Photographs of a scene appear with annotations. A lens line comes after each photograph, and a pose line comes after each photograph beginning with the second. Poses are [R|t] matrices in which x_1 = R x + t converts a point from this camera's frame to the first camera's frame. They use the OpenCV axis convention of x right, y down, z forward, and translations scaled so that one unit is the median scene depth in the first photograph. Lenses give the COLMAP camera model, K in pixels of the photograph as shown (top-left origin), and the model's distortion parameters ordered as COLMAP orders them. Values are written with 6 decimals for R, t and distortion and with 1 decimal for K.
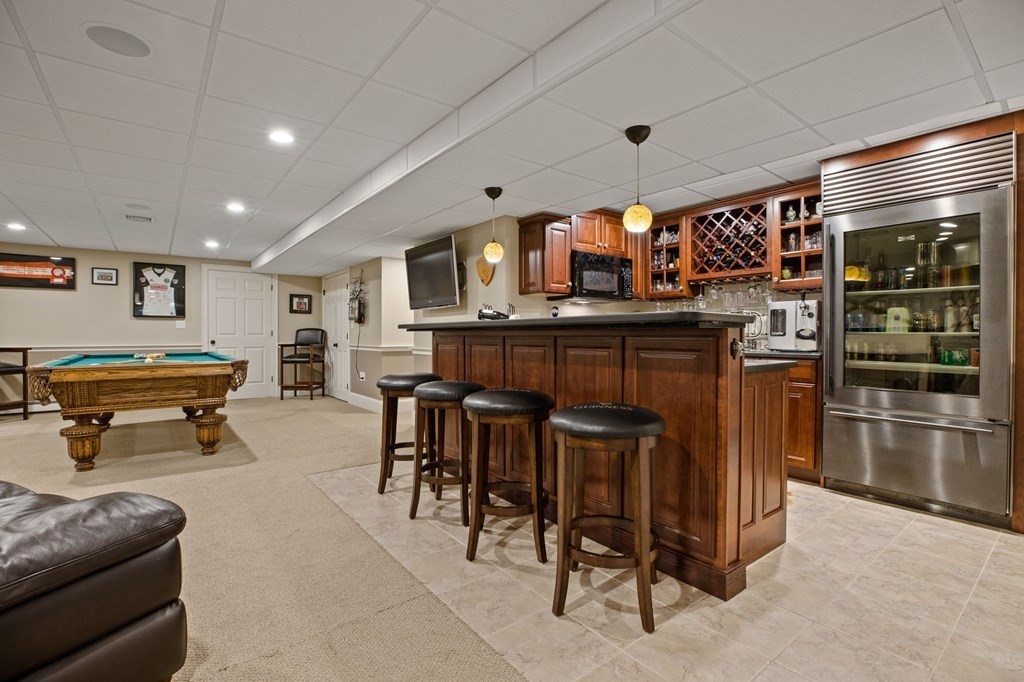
lens RADIAL K [[467.7, 0, 513.2], [0, 467.7, 336.7], [0, 0, 1]] dist [-0.021687, 0.000645]
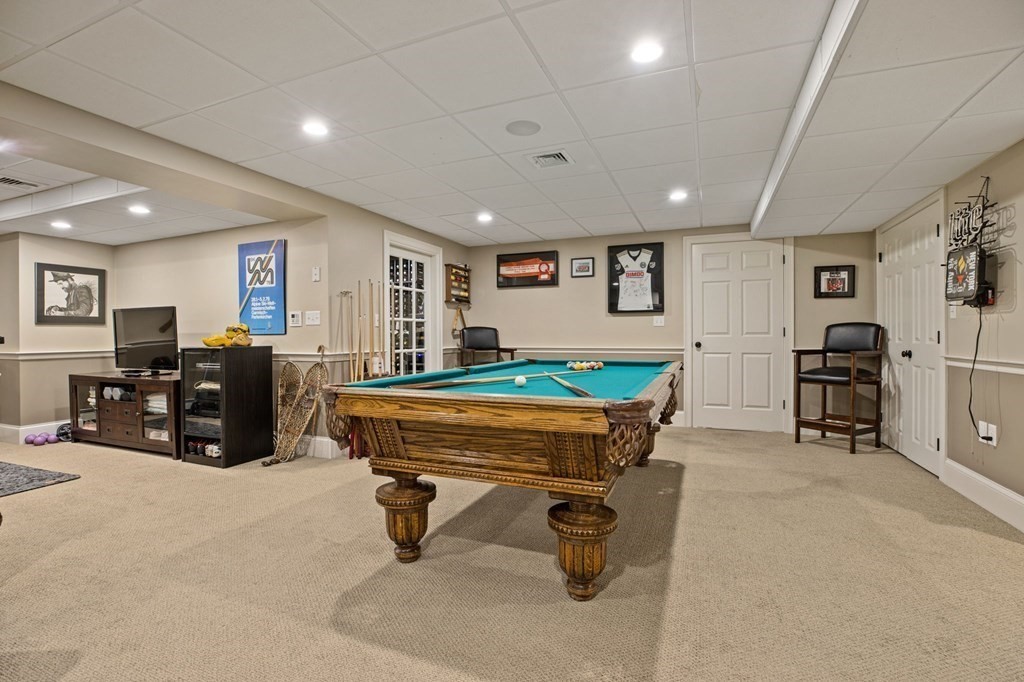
lens RADIAL K [[467.7, 0, 513.2], [0, 467.7, 336.7], [0, 0, 1]] dist [-0.021687, 0.000645]
pose [[0.491250, 0.001930, -0.871017, -0.172344], [-0.001326, 0.999998, 0.001468, -0.001514], [0.871018, 0.000433, 0.491251, 0.422905]]
